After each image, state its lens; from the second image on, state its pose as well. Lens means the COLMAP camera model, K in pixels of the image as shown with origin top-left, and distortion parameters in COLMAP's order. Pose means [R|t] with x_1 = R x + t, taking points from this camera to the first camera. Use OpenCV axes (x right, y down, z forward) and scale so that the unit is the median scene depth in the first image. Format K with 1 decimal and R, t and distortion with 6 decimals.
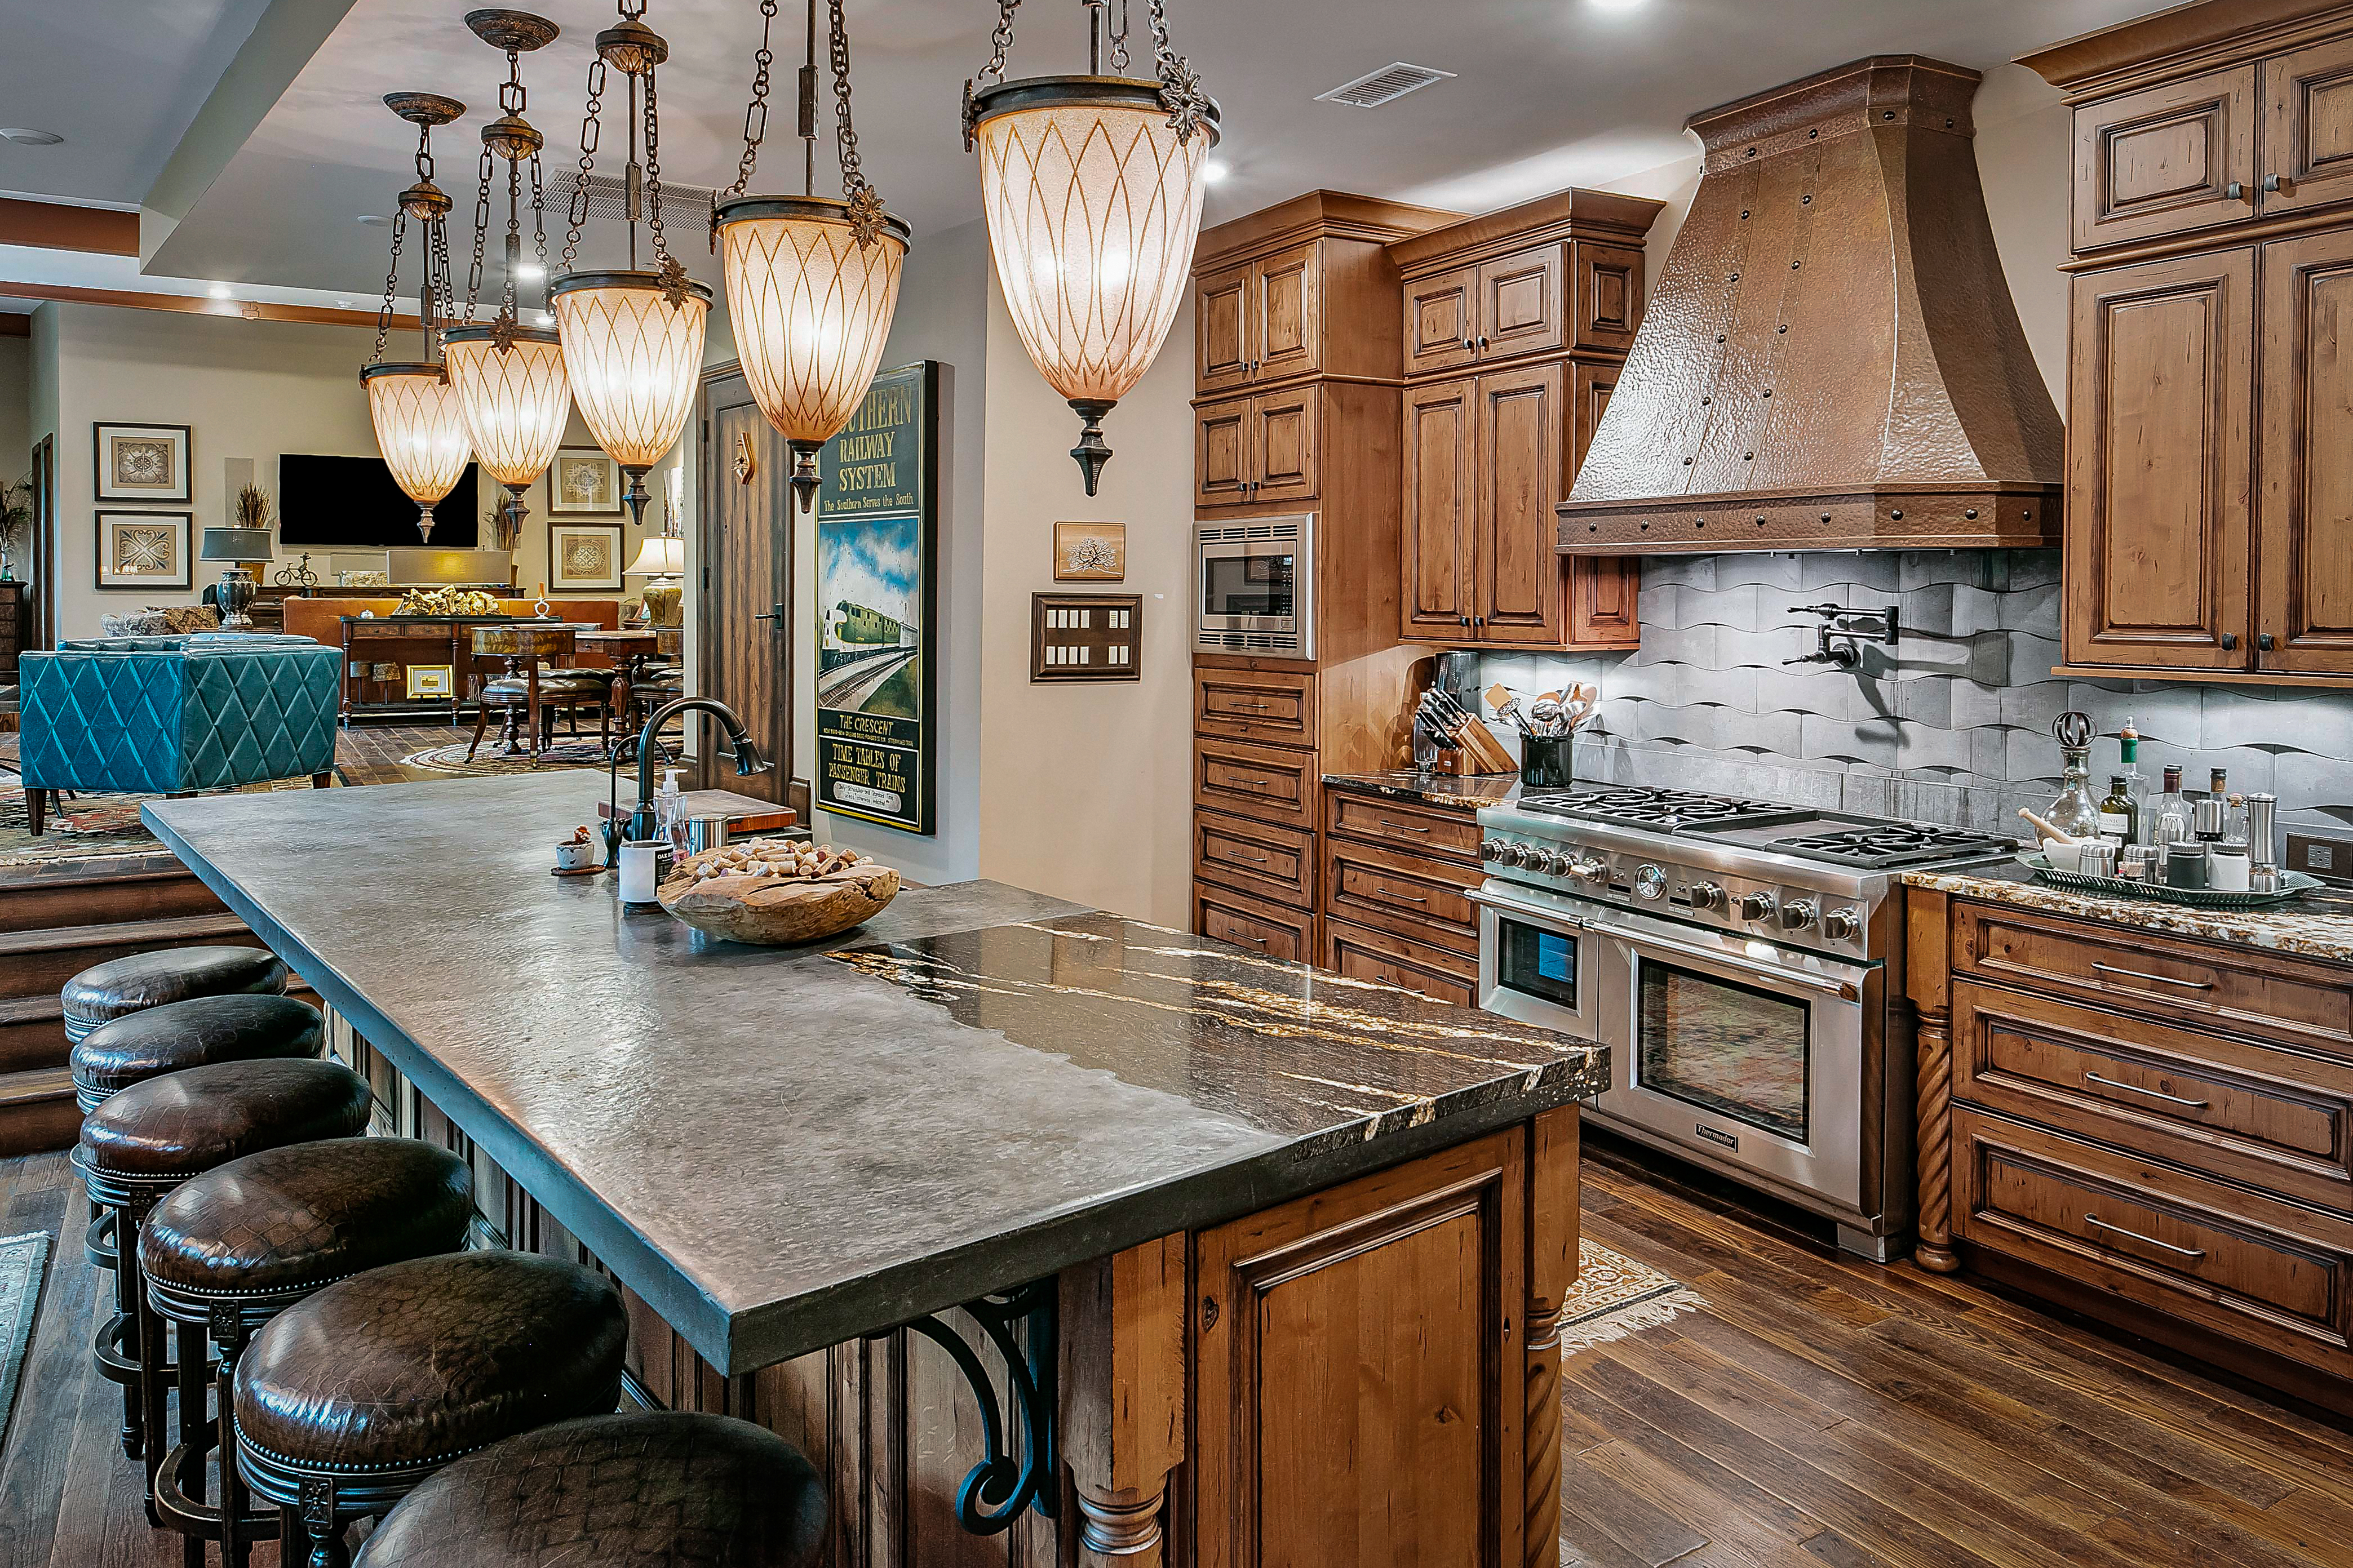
lens RADIAL K [[1558.5, 0, 1017.2], [0, 1558.5, 602.1], [0, 0, 1]] dist [0.003677, -0.001507]
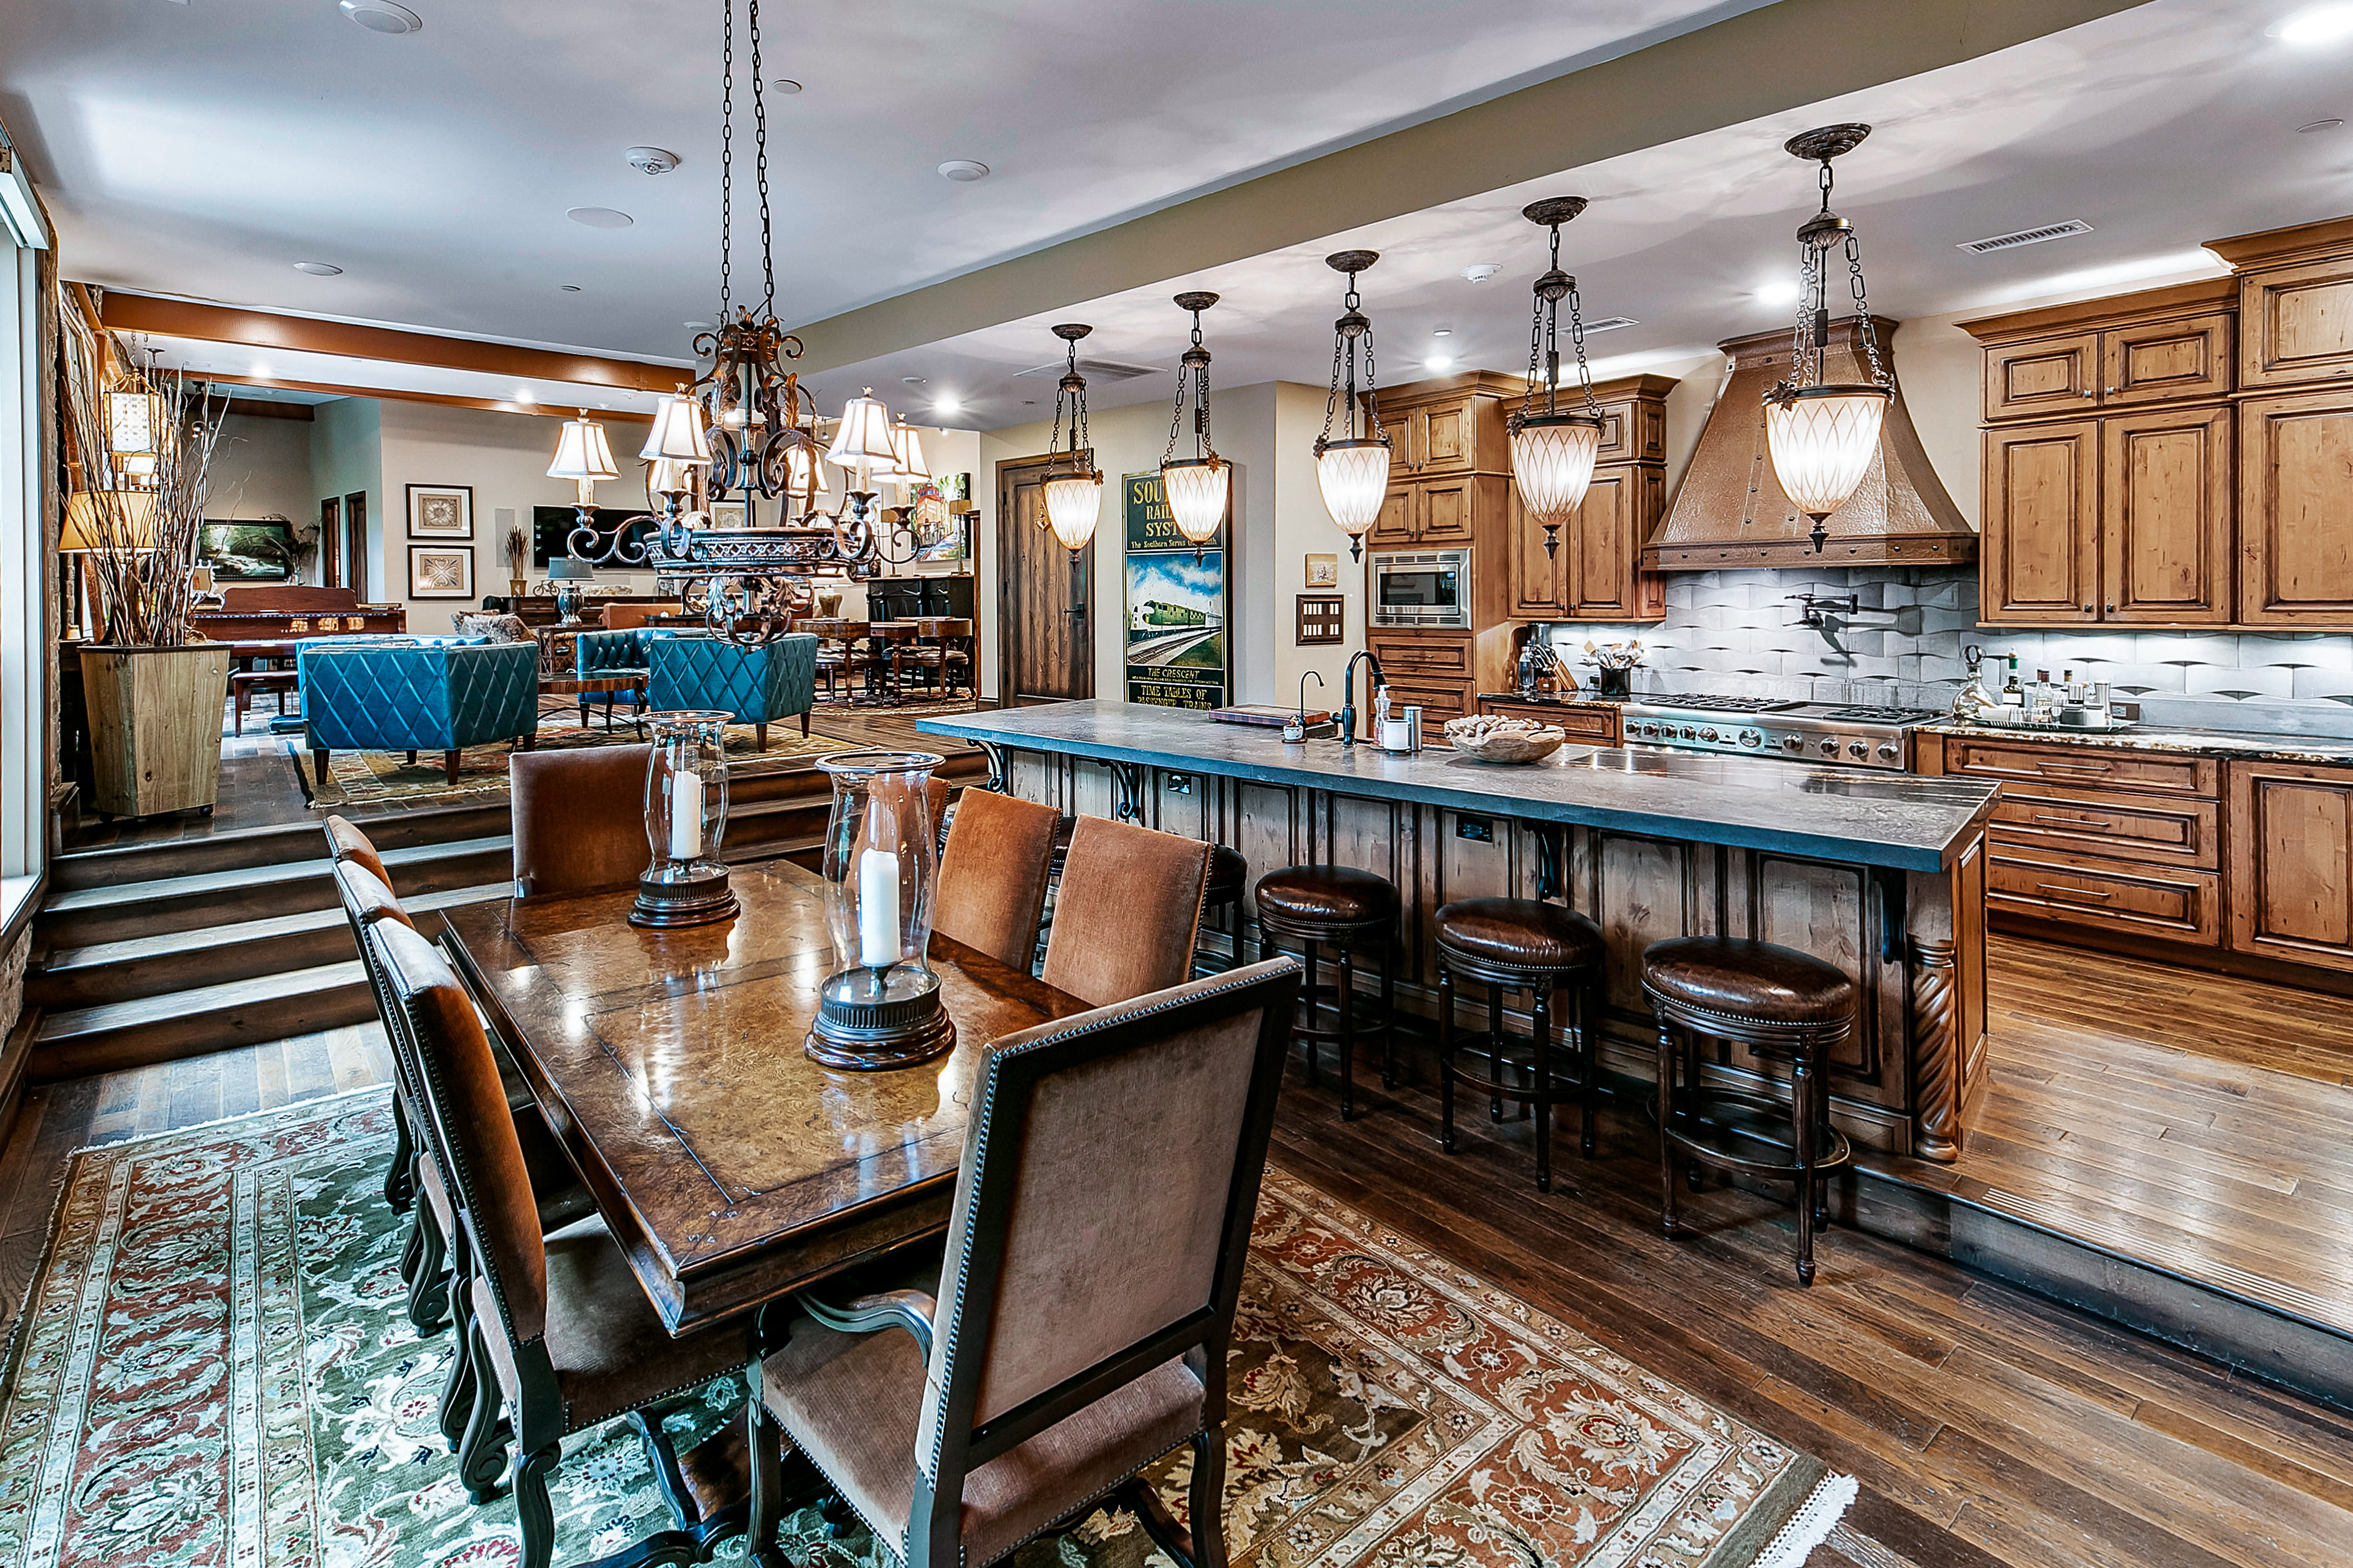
lens RADIAL K [[1114.6, 0, 956.0], [0, 1114.6, 597.0], [0, 0, 1]] dist [0.031509, 0.000627]
pose [[0.992575, -0.014147, 0.120809, -0.610363], [0.014528, 0.999892, -0.002278, -0.006243], [-0.120764, 0.004016, 0.992673, -0.232098]]
